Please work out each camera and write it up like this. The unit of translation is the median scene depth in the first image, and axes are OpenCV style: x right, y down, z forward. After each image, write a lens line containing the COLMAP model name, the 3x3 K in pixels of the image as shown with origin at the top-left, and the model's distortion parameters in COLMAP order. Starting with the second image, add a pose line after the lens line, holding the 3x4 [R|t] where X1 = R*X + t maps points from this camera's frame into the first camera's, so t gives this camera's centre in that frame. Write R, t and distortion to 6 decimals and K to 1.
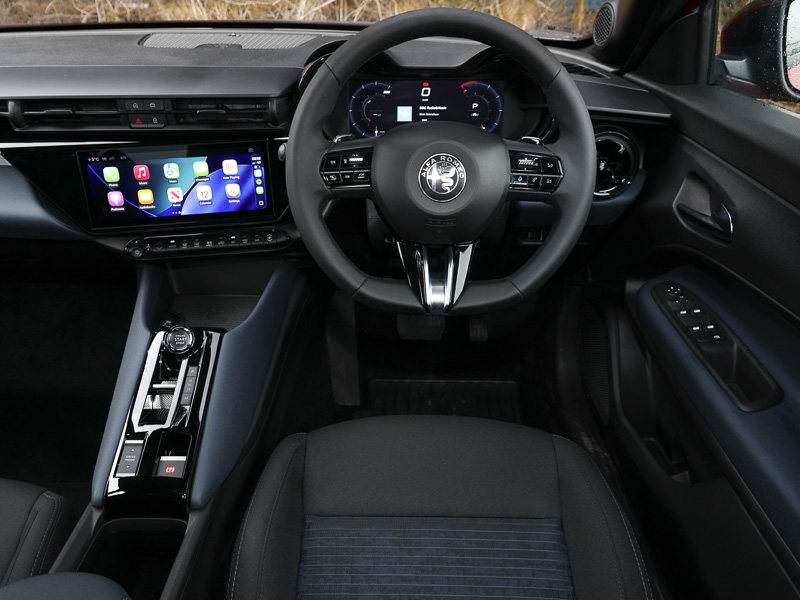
lens RADIAL K [[595.3, 0, 400.0], [0, 595.3, 300.0], [0, 0, 1]] dist [0.026846, 0.000681]
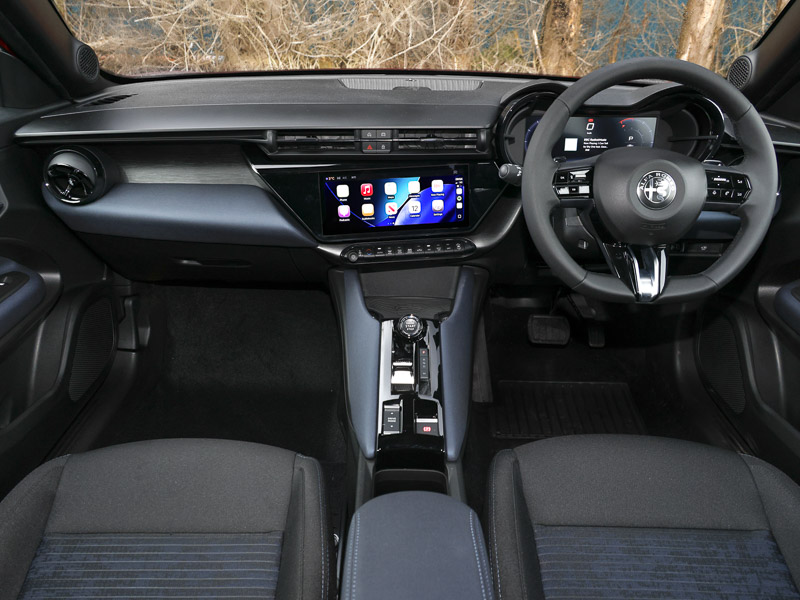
lens RADIAL K [[575.7, 0, 400.0], [0, 575.7, 300.0], [0, 0, 1]] dist [0.020663, 0.000652]
pose [[0.999946, 0.009157, 0.005013, -0.364215], [-0.008821, 0.997943, -0.063505, 0.080129], [-0.005584, 0.063458, 0.997969, -0.139325]]
